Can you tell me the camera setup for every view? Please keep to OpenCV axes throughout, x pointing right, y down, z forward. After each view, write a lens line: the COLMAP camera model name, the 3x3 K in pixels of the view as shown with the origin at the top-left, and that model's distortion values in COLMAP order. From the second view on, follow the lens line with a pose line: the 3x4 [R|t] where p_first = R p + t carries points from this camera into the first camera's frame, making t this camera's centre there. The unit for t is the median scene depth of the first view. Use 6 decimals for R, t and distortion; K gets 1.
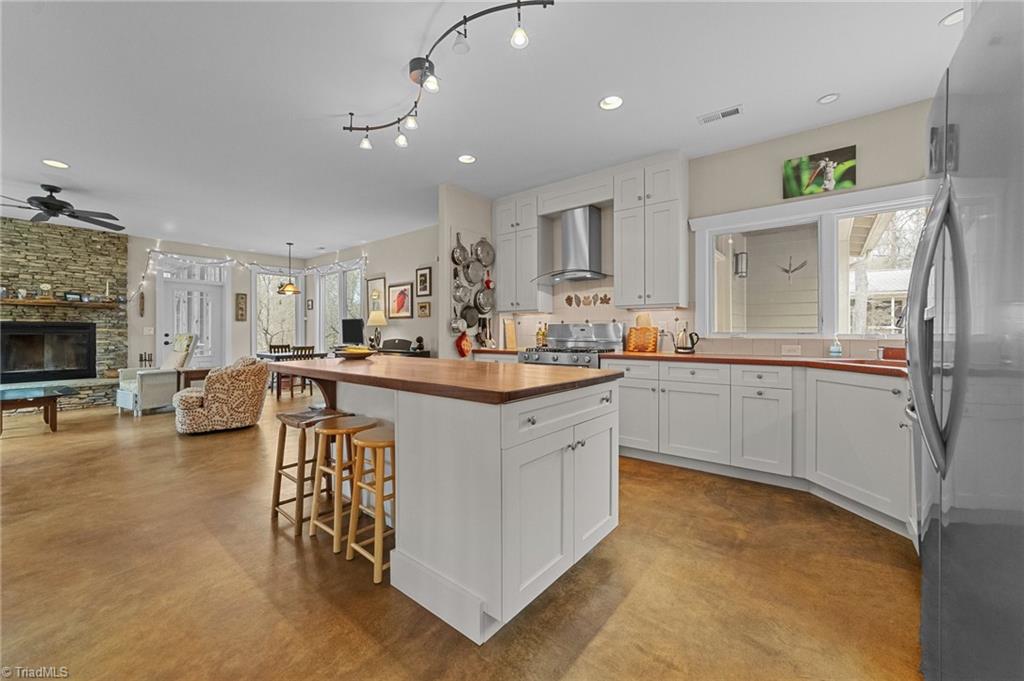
lens RADIAL K [[395.6, 0, 509.0], [0, 395.6, 333.5], [0, 0, 1]] dist [0.001226, 0.000861]
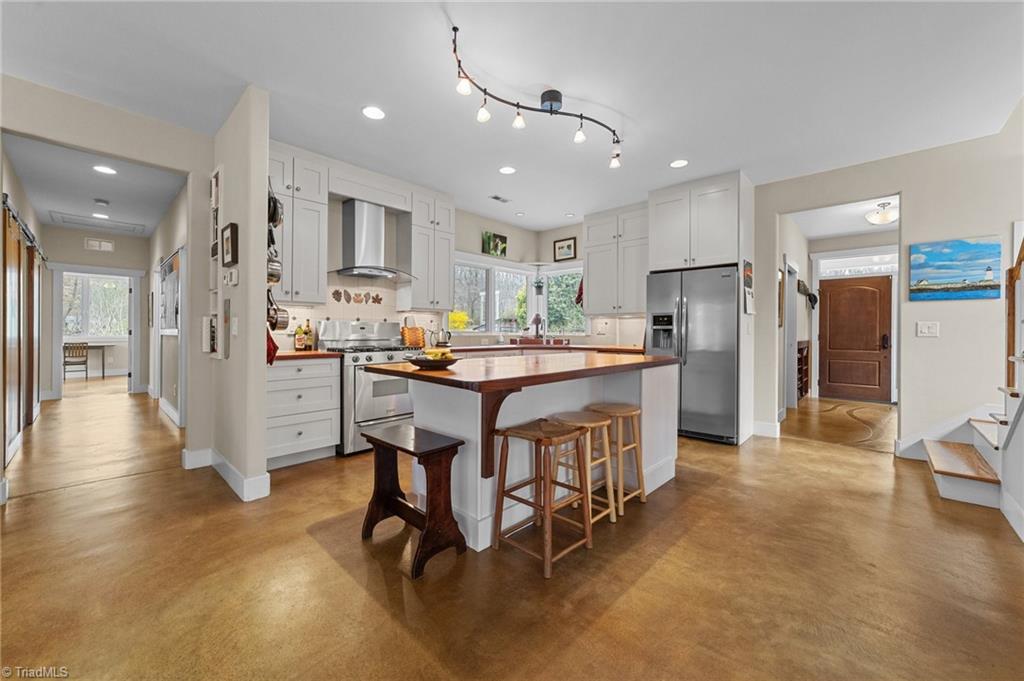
lens RADIAL K [[395.6, 0, 507.9], [0, 395.6, 335.0], [0, 0, 1]] dist [0.001226, 0.000861]
pose [[0.074396, -0.013858, 0.997133, -1.045314], [-0.003507, 0.999894, 0.014158, -0.010326], [-0.997223, -0.004551, 0.074339, 0.794527]]
